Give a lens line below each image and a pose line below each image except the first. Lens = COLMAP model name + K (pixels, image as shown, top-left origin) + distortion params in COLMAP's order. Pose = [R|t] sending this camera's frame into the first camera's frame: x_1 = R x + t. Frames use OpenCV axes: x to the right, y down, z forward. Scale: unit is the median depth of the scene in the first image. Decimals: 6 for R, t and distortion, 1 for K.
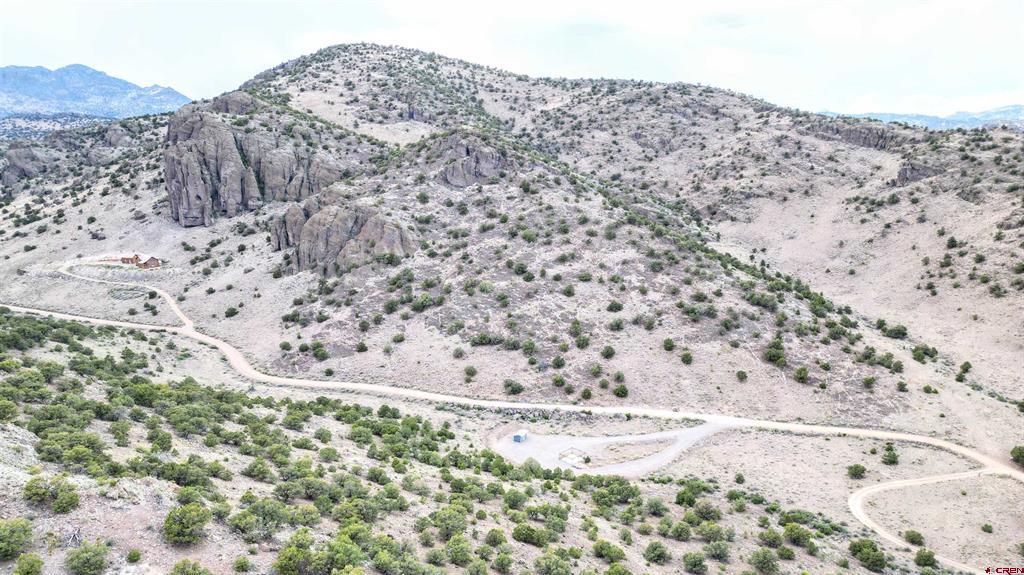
lens RADIAL K [[708.7, 0, 510.8], [0, 708.7, 382.8], [0, 0, 1]] dist [0.075854, -0.077029]
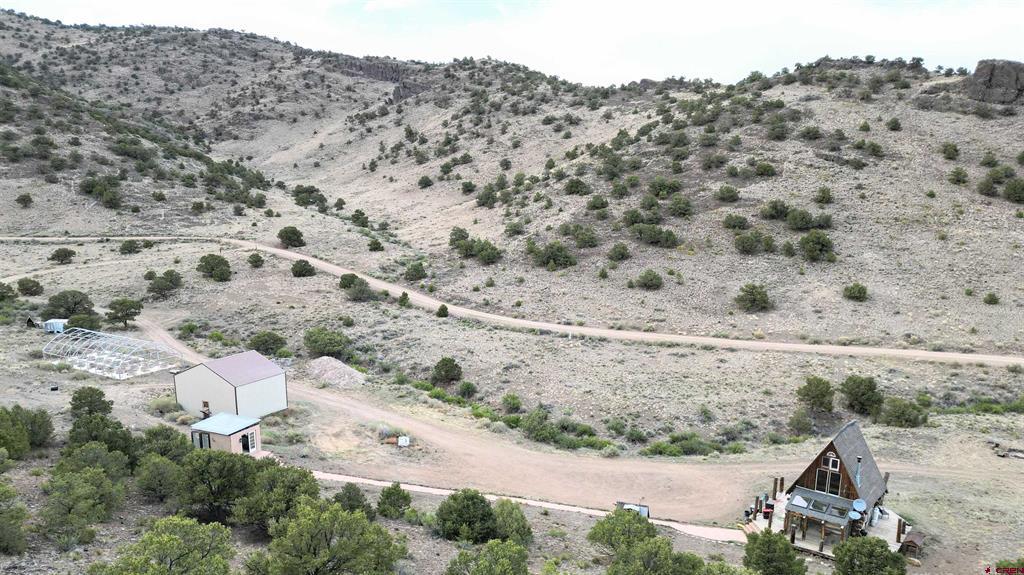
lens RADIAL K [[706.8, 0, 510.2], [0, 706.8, 360.2], [0, 0, 1]] dist [0.044071, -0.034896]
pose [[0.926290, -0.088280, 0.366325, 0.274082], [0.116404, 0.991658, -0.055360, 0.142962], [-0.358382, 0.093922, 0.928839, 0.054883]]
